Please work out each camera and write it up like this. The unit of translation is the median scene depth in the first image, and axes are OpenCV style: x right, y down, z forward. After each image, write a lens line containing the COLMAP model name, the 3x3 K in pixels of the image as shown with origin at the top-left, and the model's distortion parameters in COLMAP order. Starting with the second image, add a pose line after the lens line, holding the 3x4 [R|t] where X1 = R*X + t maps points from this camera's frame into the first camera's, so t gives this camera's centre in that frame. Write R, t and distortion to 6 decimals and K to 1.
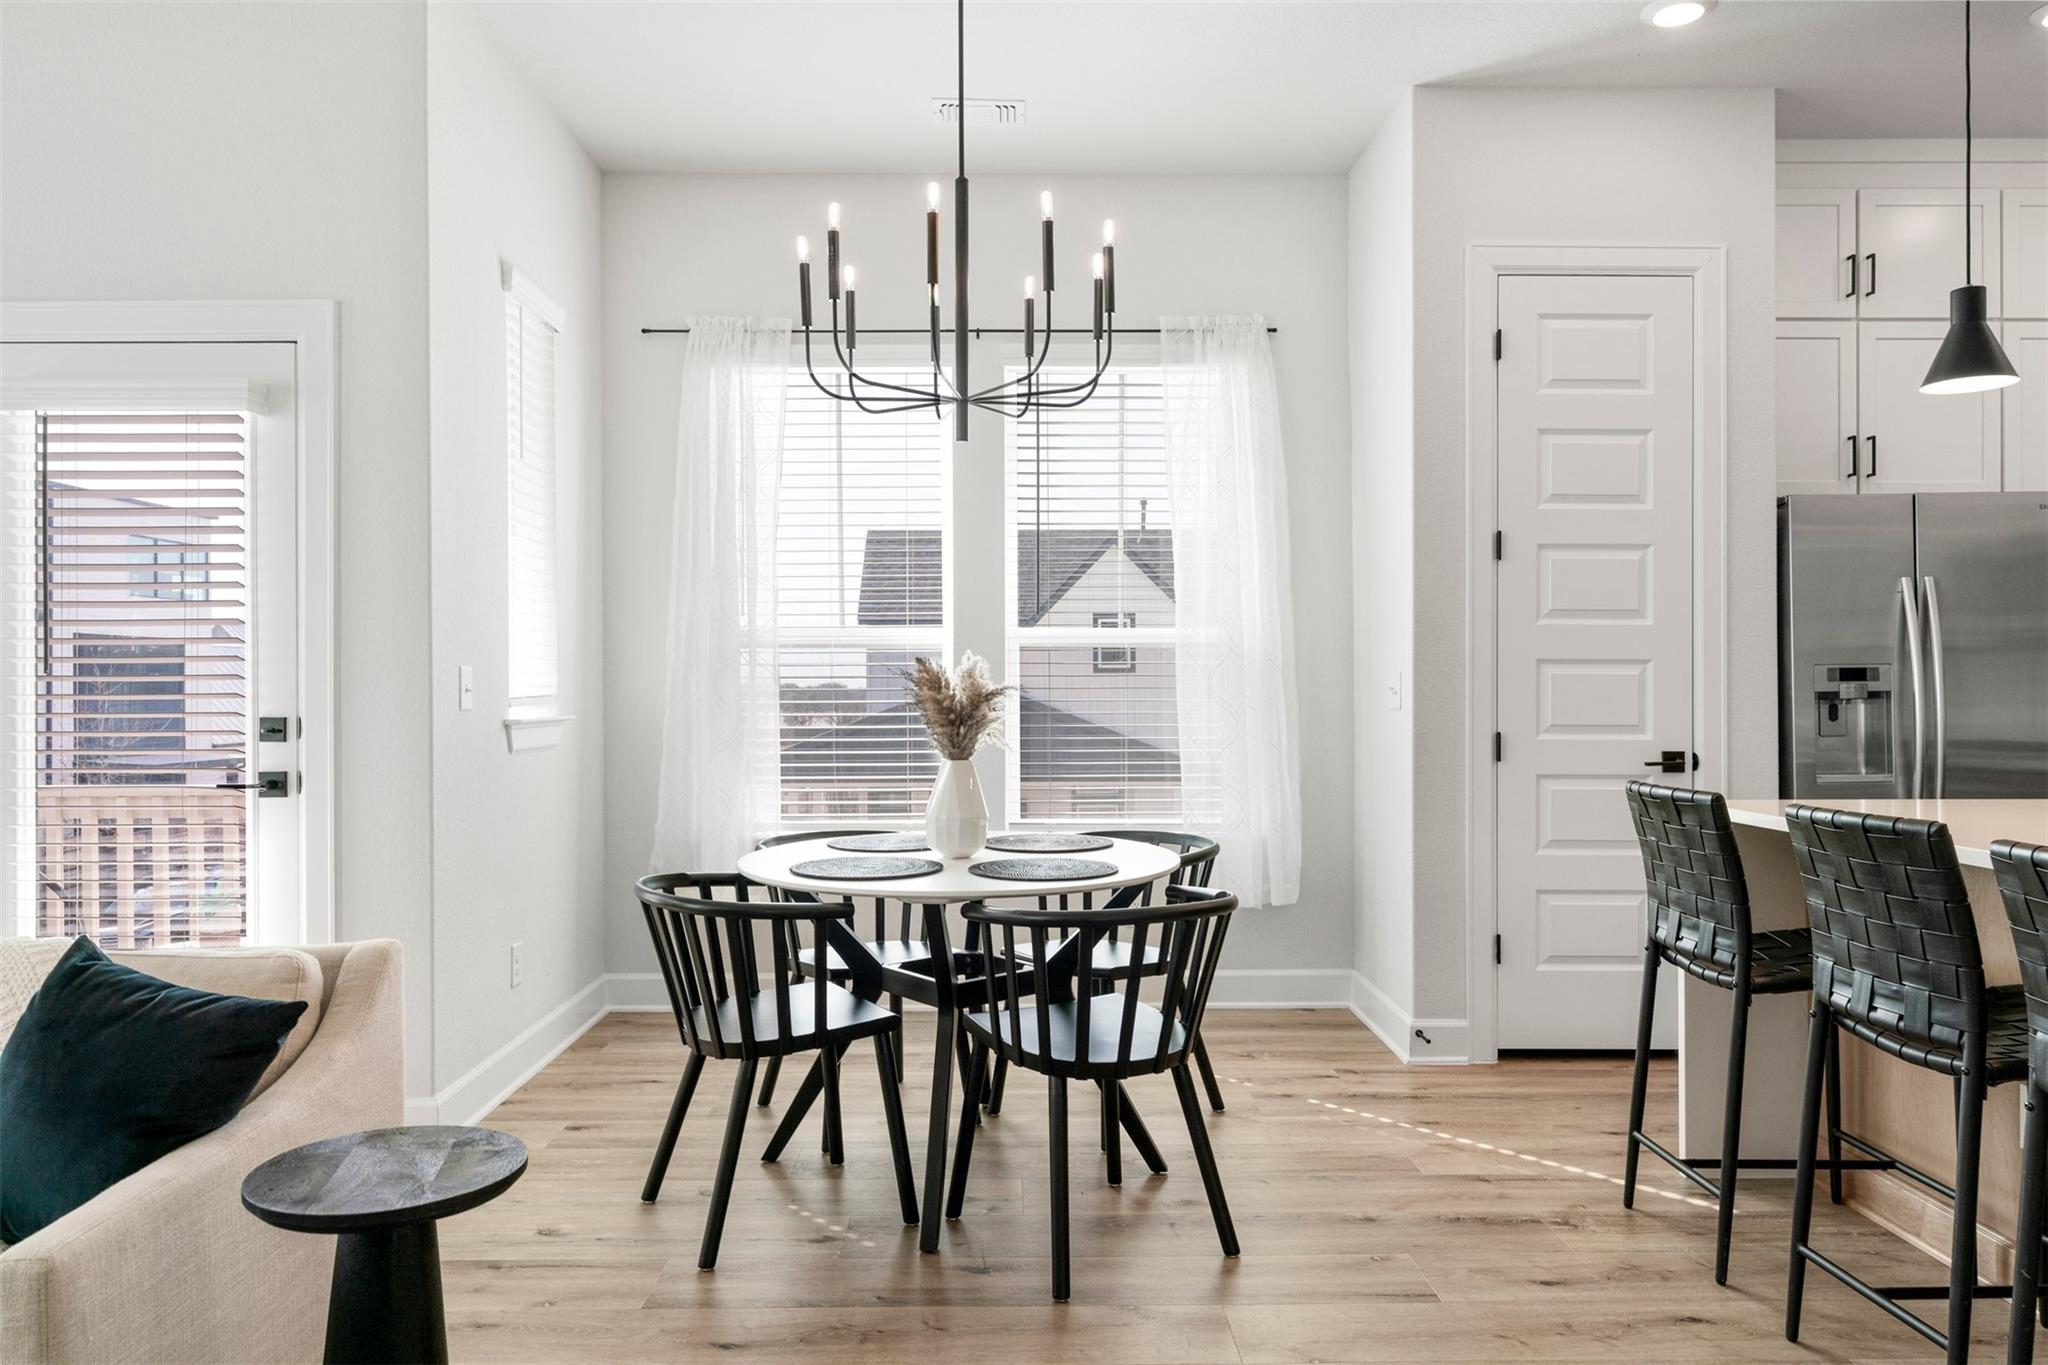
lens RADIAL K [[1366.3, 0, 1009.2], [0, 1366.3, 678.0], [0, 0, 1]] dist [0.002745, 0.004361]
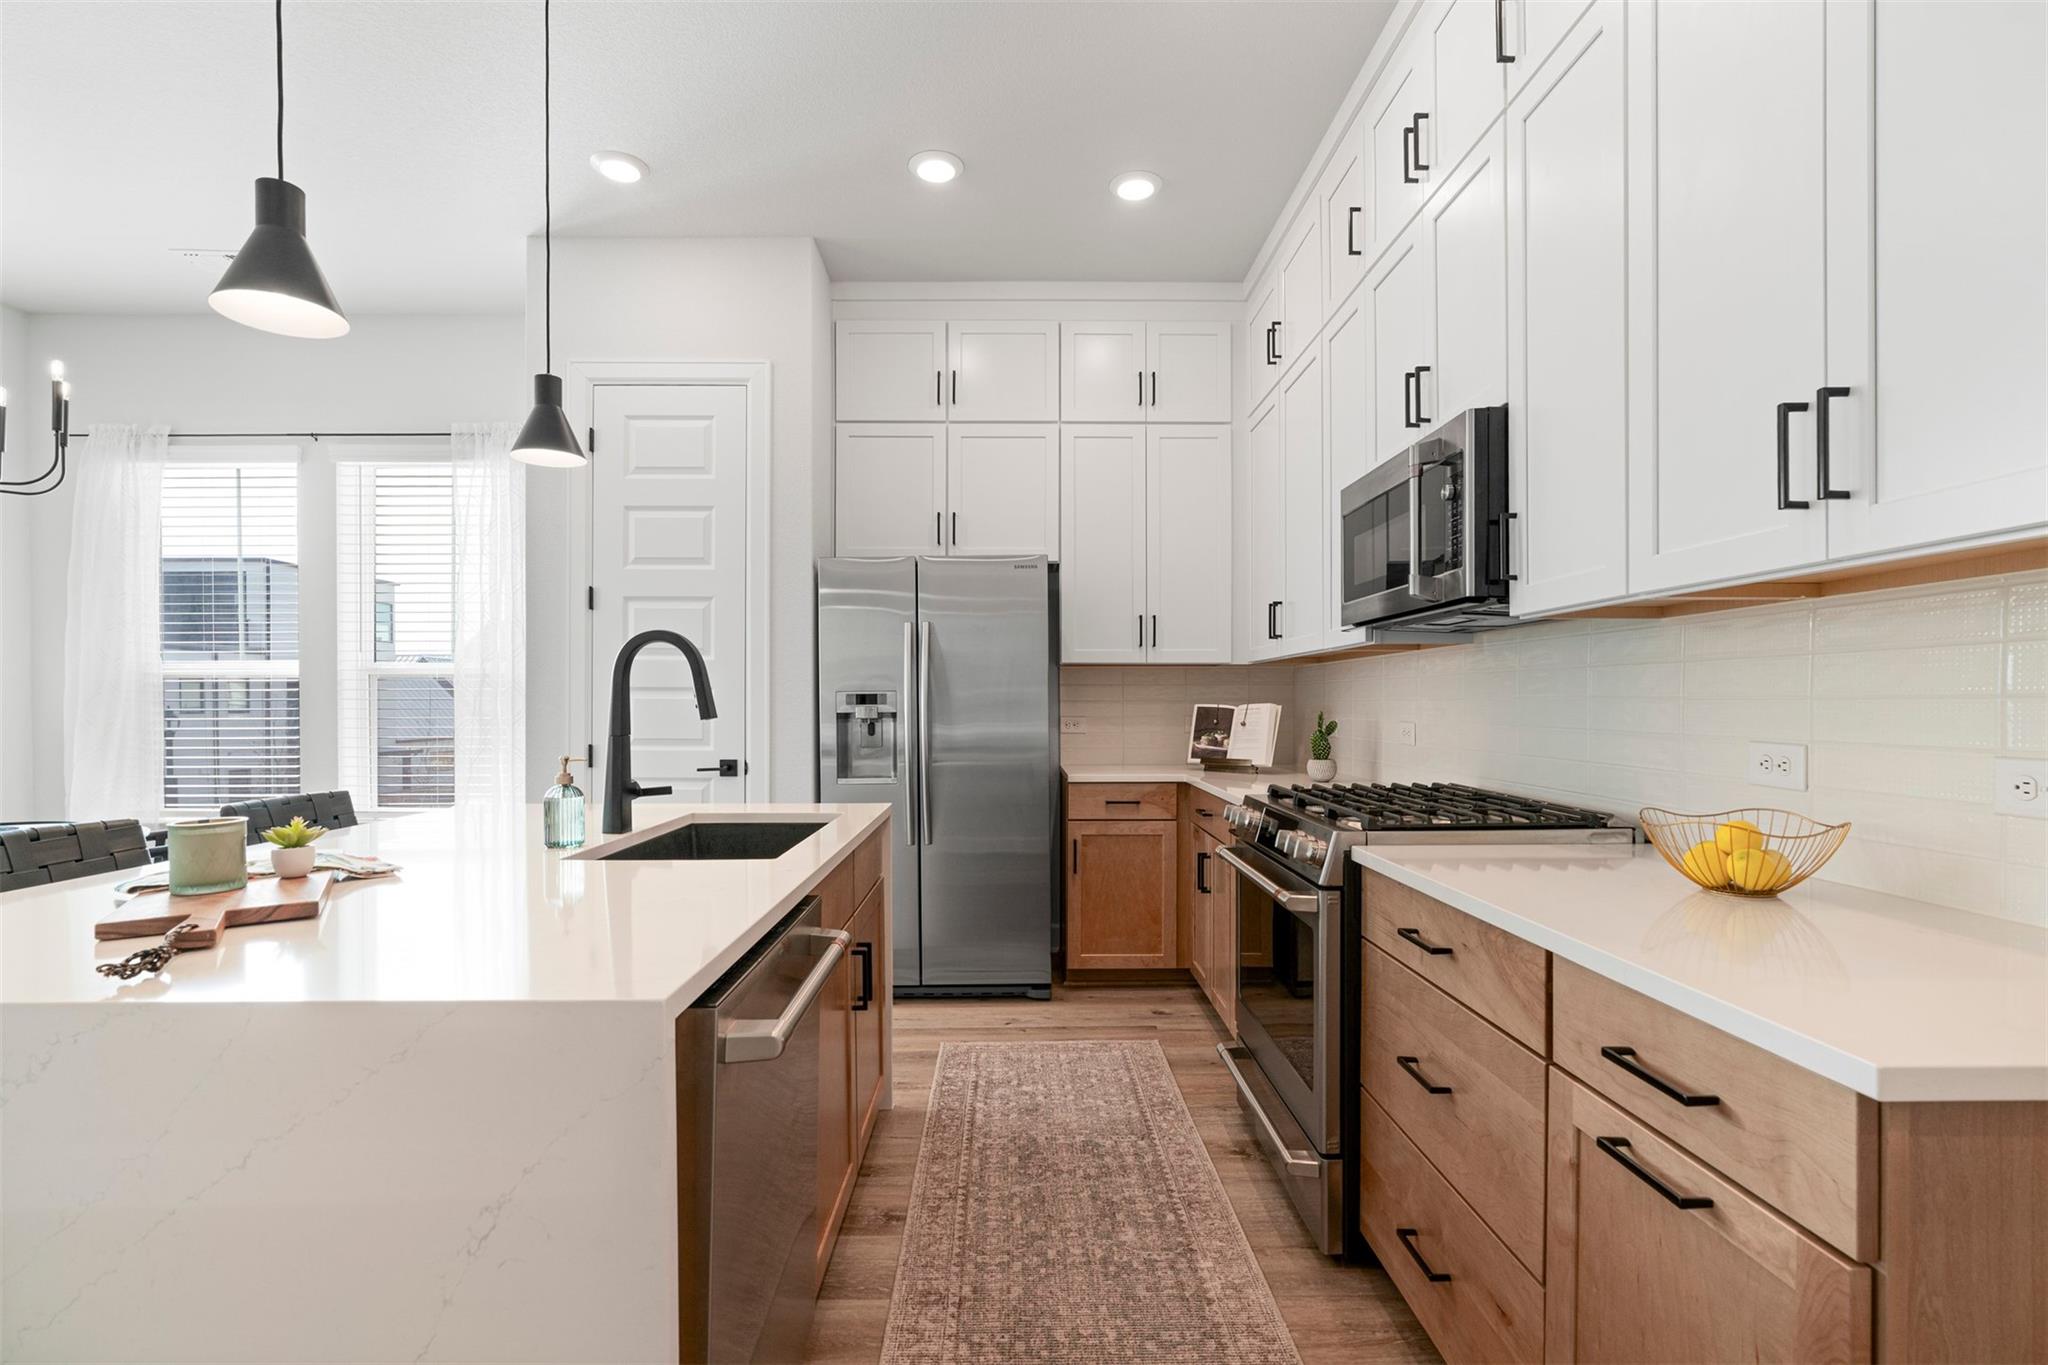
lens RADIAL K [[937.1, 0, 1023.9], [0, 937.1, 706.6], [0, 0, 1]] dist [-0.001548, 0.000846]
pose [[0.999874, 0.000546, -0.015841, 0.804169], [-0.000362, 0.999932, 0.011636, -0.006177], [0.015846, -0.011628, 0.999807, 0.136396]]
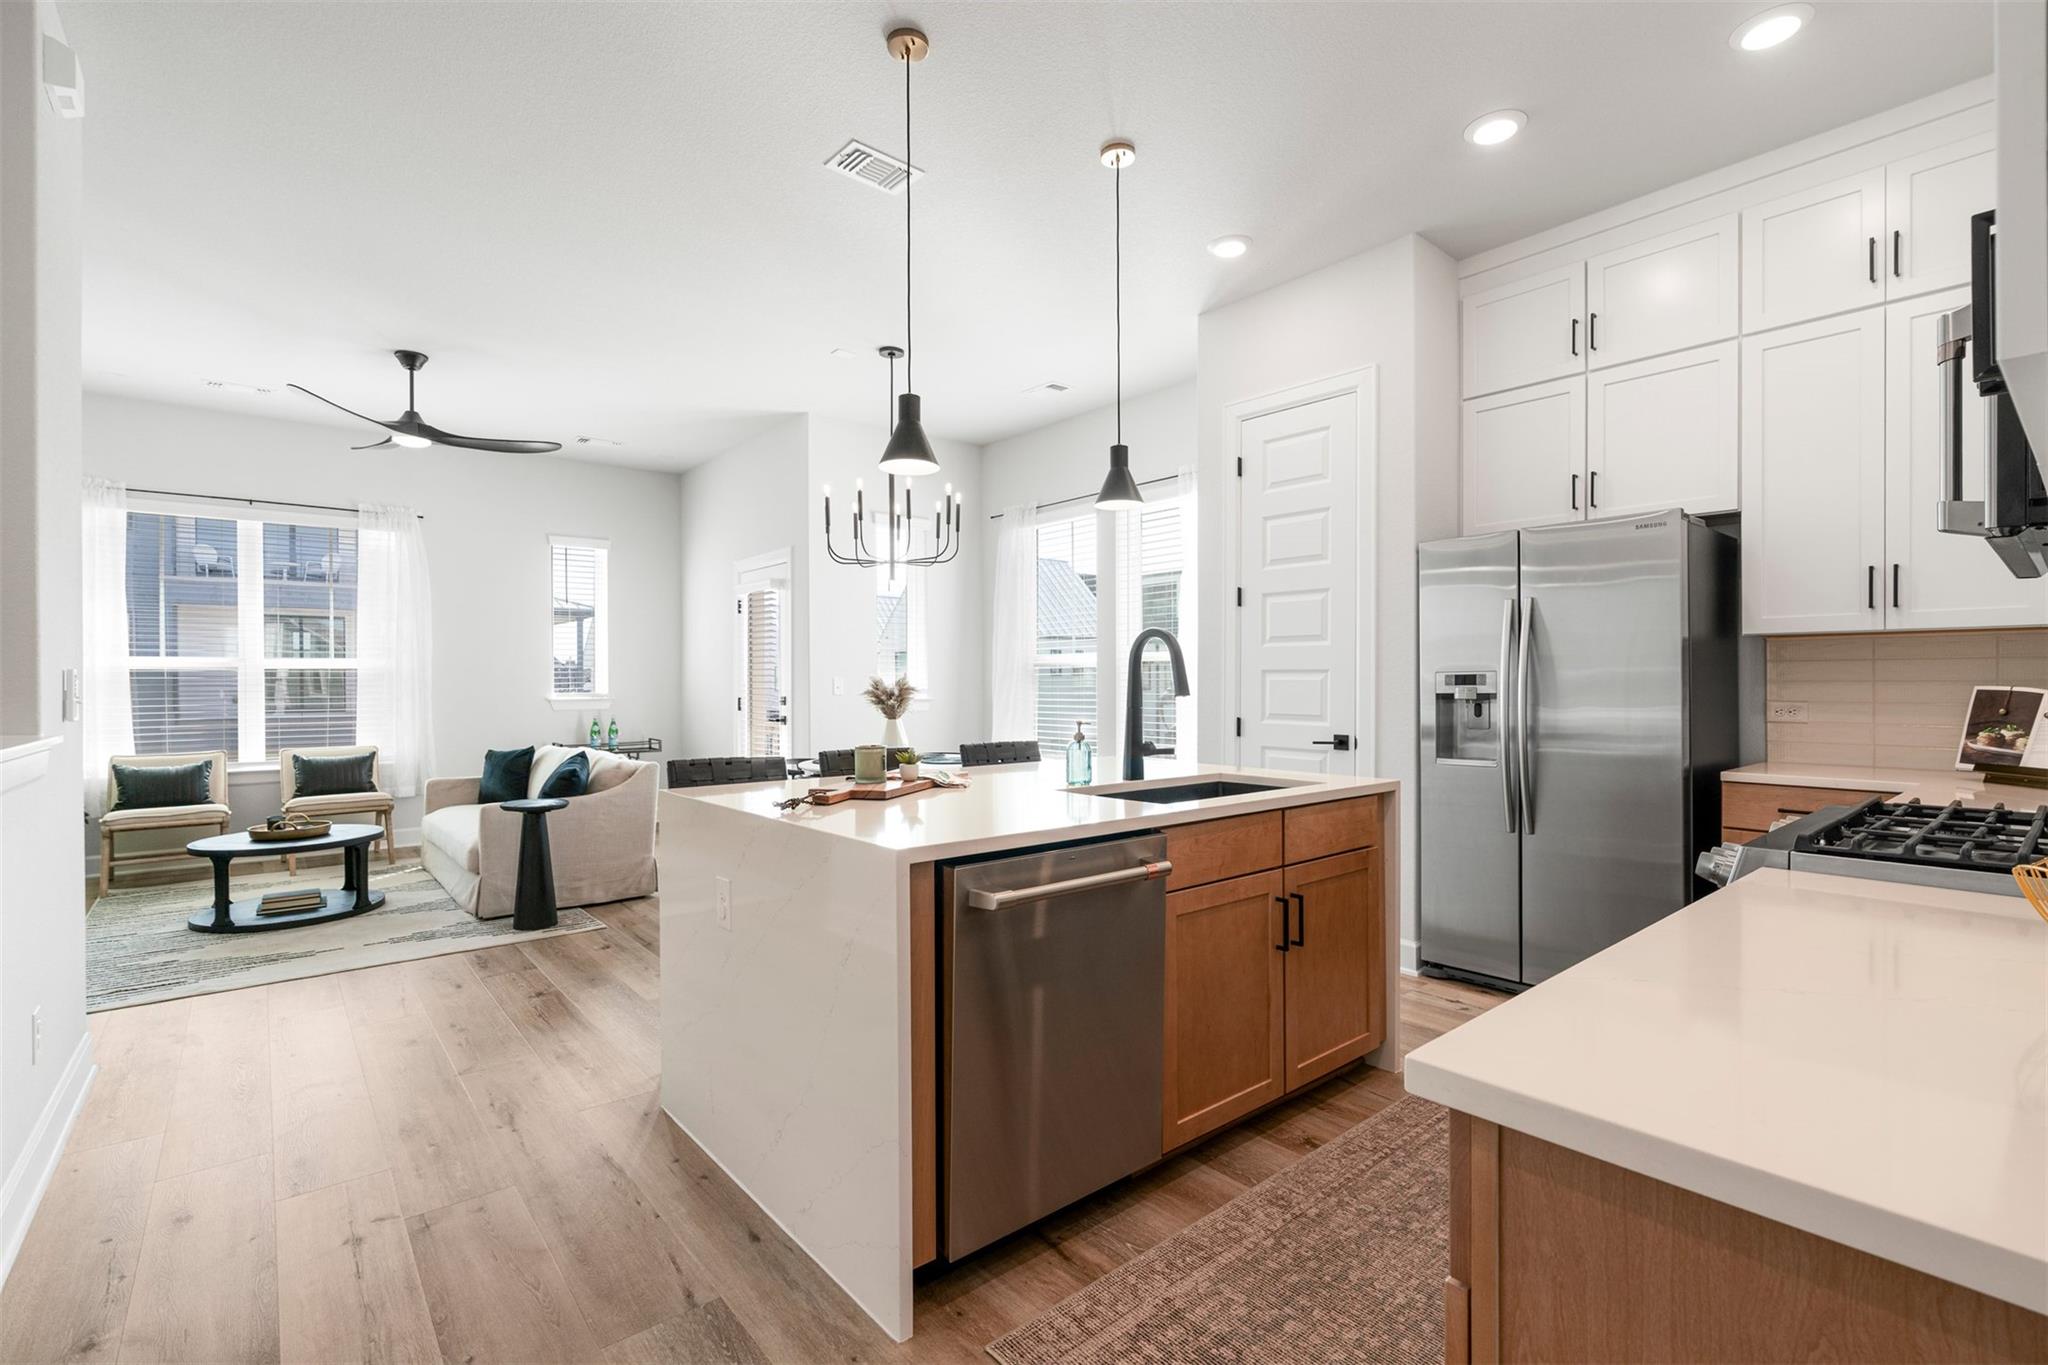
lens RADIAL K [[932.9, 0, 1019.6], [0, 932.9, 683.8], [0, 0, 1]] dist [-0.009445, 0.005242]
pose [[0.622238, 0.002342, -0.782825, 1.067737], [0.004806, 0.999965, 0.006812, -0.006882], [0.782814, -0.008001, 0.622205, 0.153024]]
